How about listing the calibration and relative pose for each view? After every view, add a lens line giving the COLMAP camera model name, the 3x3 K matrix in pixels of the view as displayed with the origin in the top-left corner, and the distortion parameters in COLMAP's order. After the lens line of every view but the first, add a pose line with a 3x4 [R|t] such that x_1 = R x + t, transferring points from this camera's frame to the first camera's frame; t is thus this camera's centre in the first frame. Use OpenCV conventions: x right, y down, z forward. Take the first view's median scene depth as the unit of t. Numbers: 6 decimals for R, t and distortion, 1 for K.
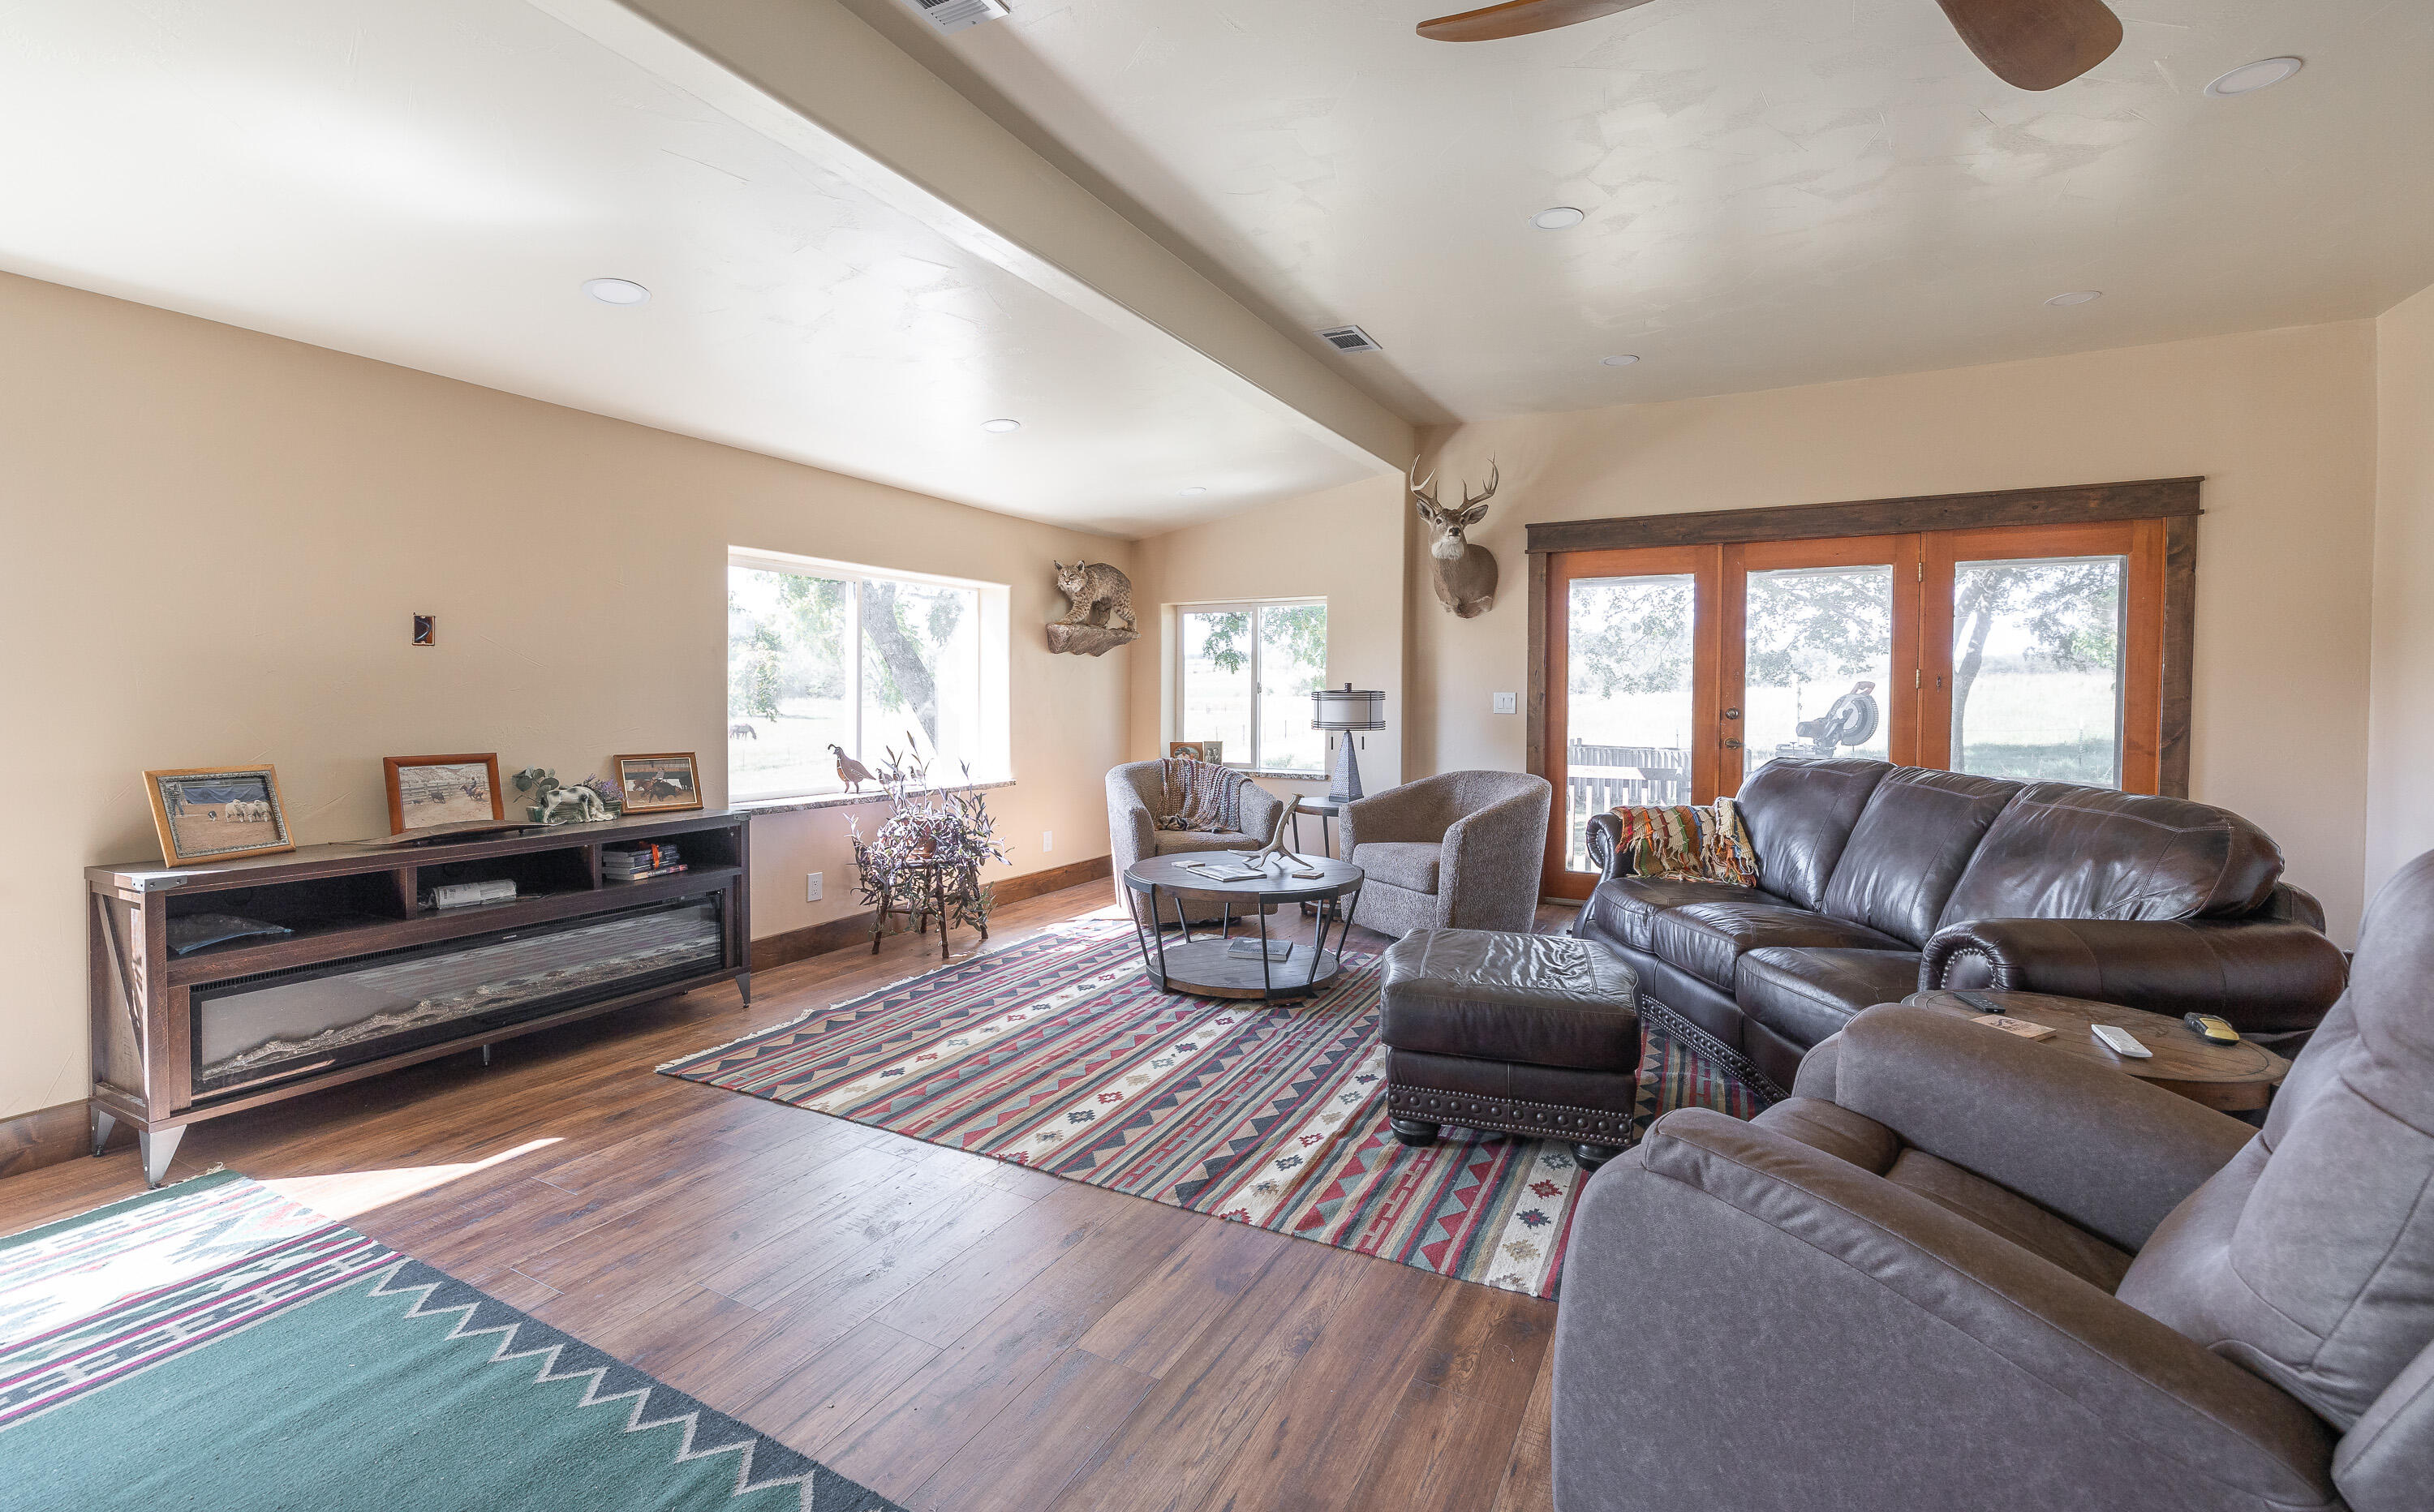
lens RADIAL K [[1114.9, 0, 1222.3], [0, 1114.9, 723.2], [0, 0, 1]] dist [0.025642, 0.000064]
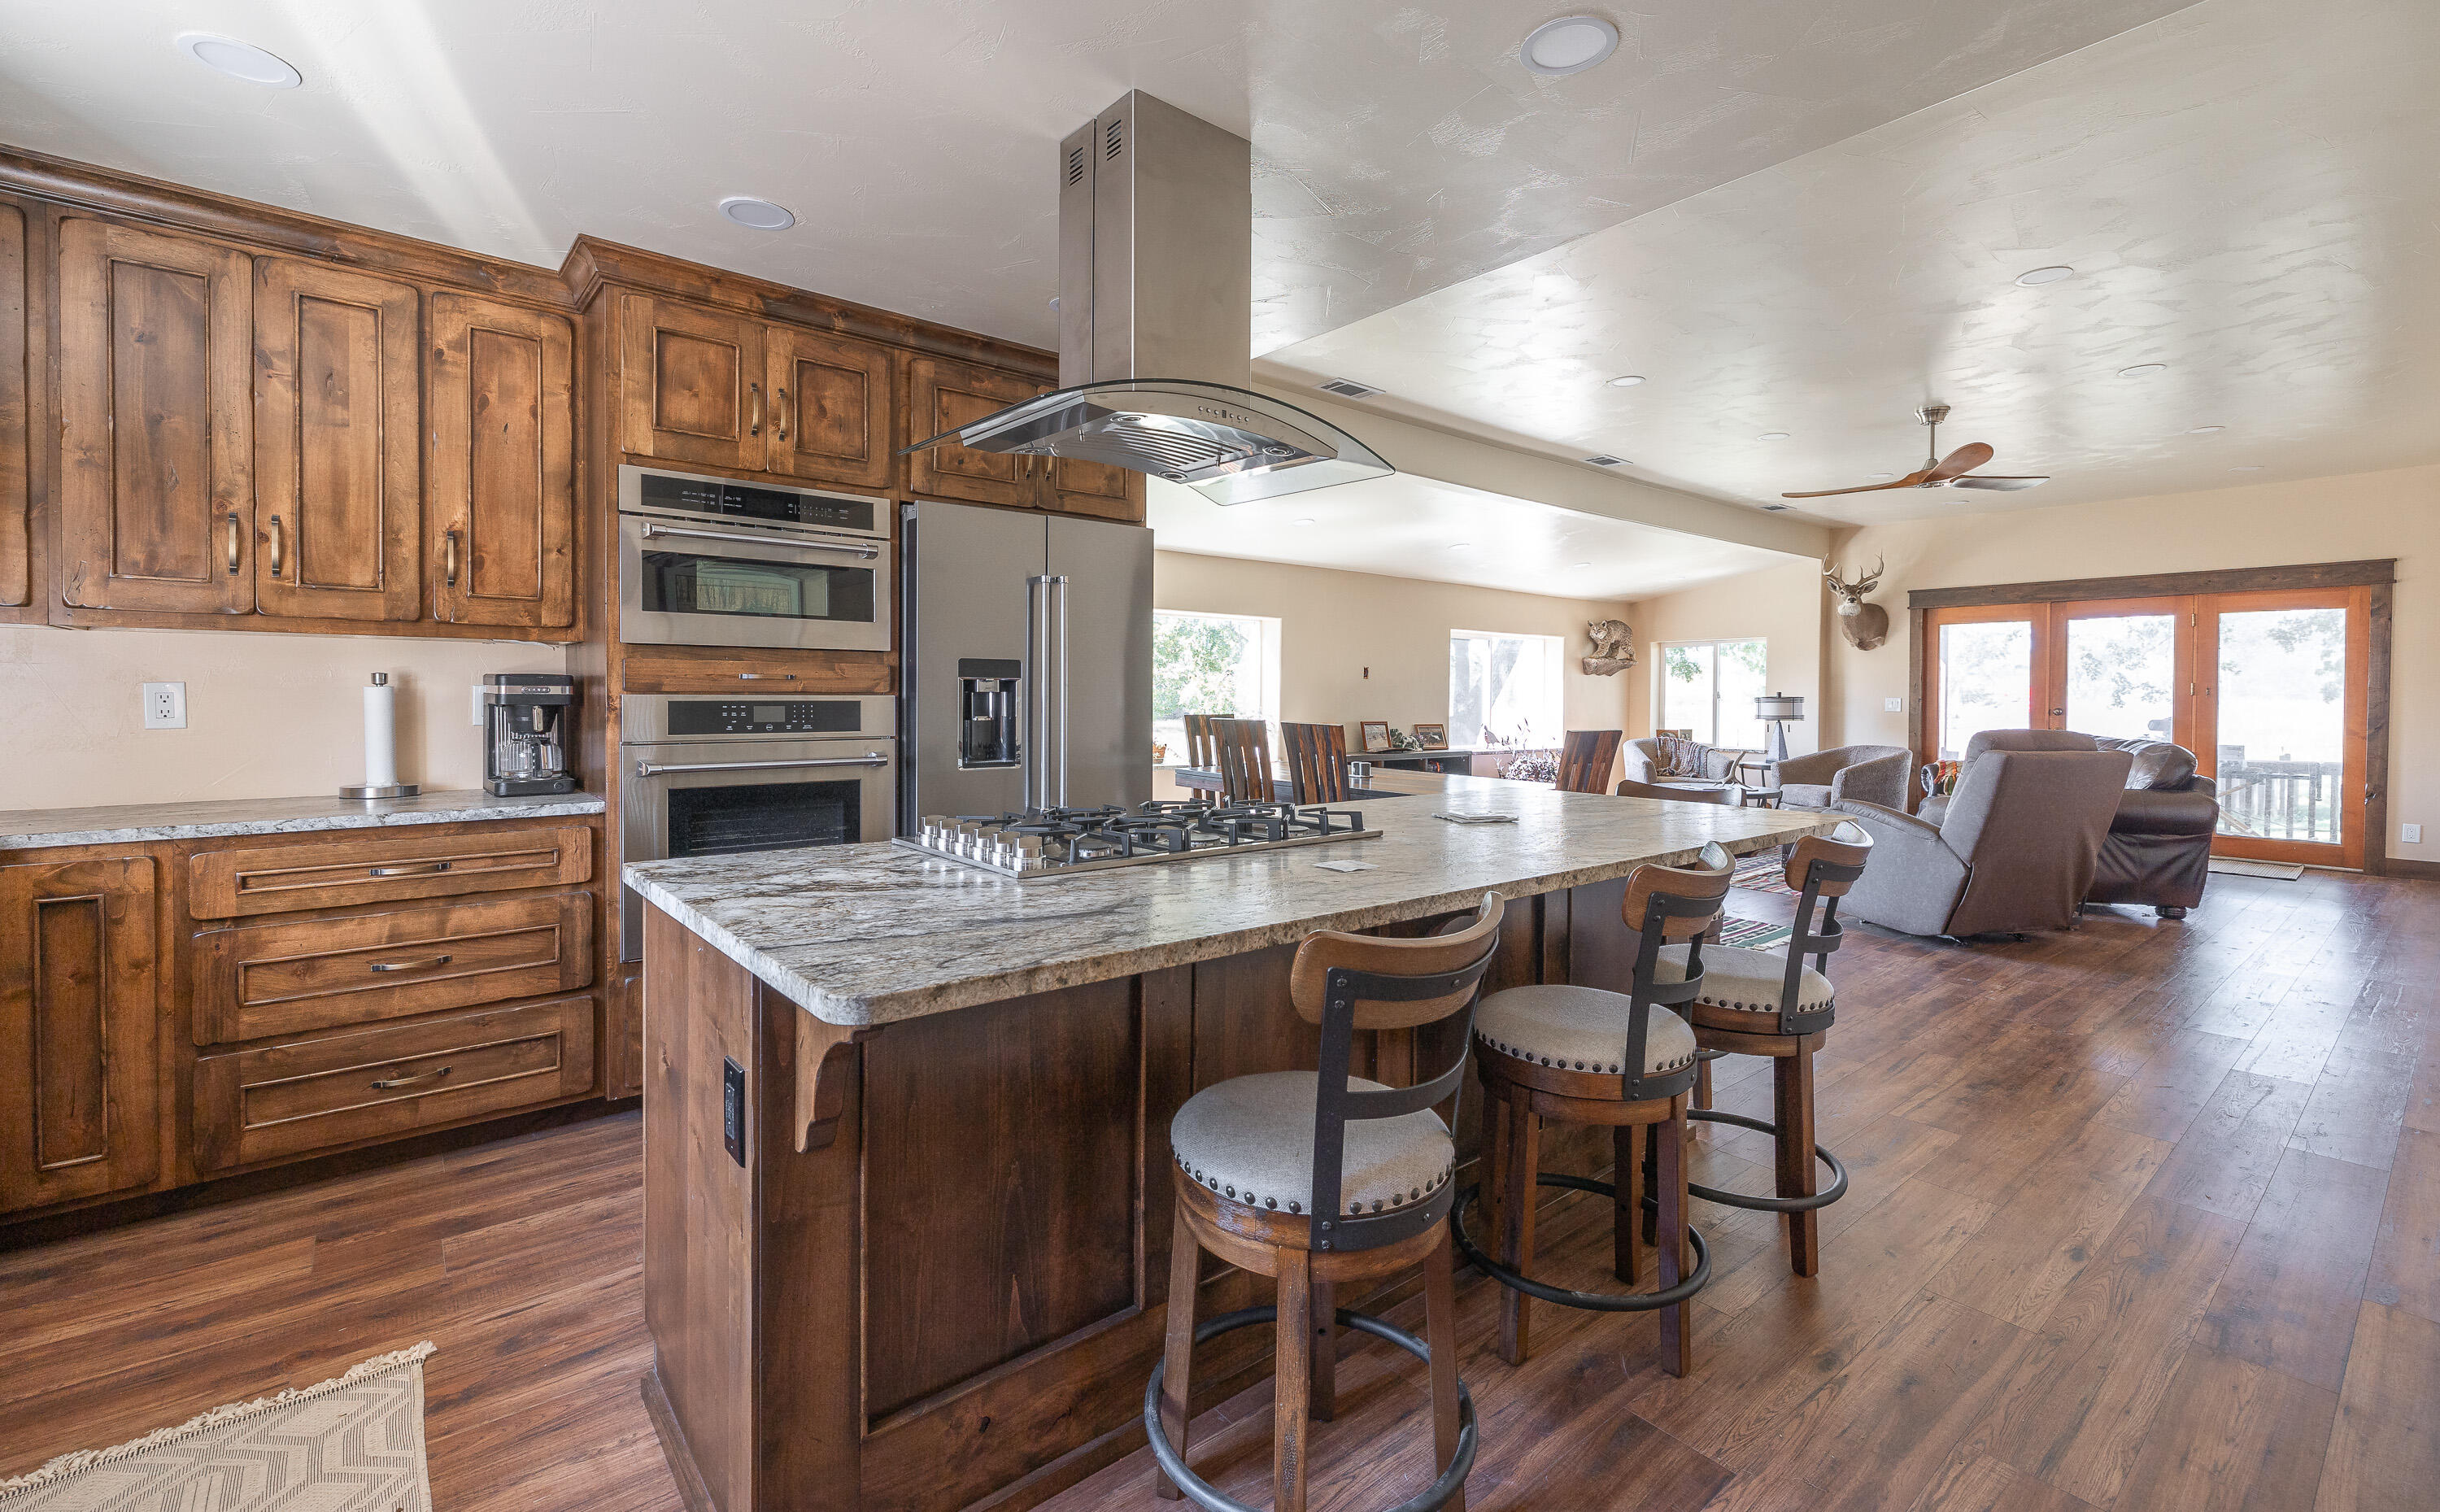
lens RADIAL K [[1117.8, 0, 1225.4], [0, 1117.8, 723.2], [0, 0, 1]] dist [0.025642, 0.000064]
pose [[0.931900, 0.008034, -0.362627, -0.046609], [-0.010993, 0.999921, -0.006099, 0.028819], [0.362550, 0.009670, 0.931914, -0.838757]]
